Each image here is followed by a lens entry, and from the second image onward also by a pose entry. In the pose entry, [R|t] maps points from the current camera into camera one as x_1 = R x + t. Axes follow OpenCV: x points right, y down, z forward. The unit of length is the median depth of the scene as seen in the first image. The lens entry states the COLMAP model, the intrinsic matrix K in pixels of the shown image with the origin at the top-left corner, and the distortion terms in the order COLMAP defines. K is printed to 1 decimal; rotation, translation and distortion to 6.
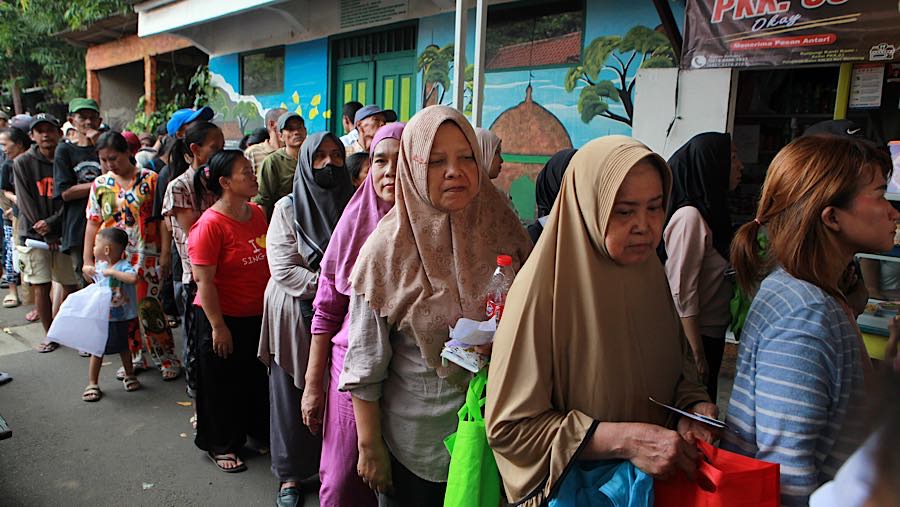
lens RADIAL K [[694.1, 0, 451.1], [0, 694.1, 251.0], [0, 0, 1]] dist [-0.061846, 0.013564]
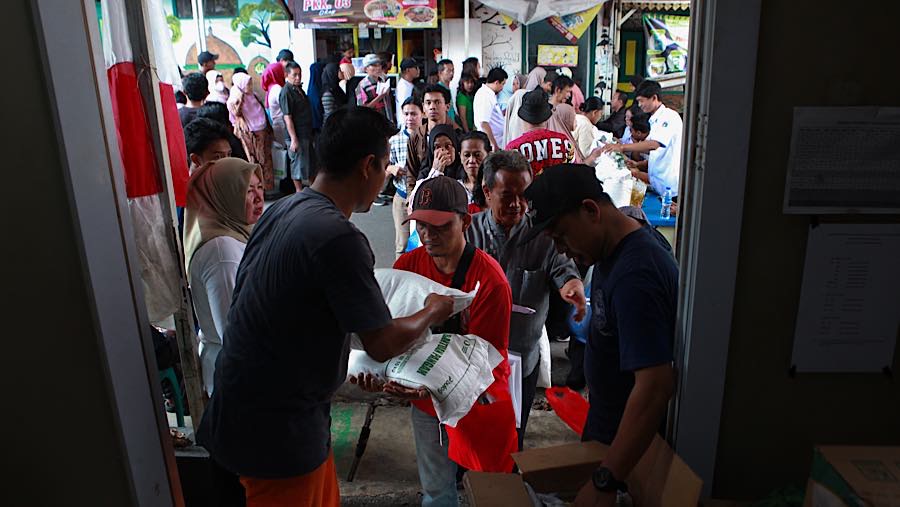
lens RADIAL K [[694.1, 0, 451.3], [0, 694.1, 252.7], [0, 0, 1]] dist [-0.061846, 0.013564]
pose [[0.825515, -0.229510, 0.515607, -0.499204], [0.131144, 0.966580, 0.220281, 0.035622], [-0.548933, -0.114227, 0.828025, -1.101125]]
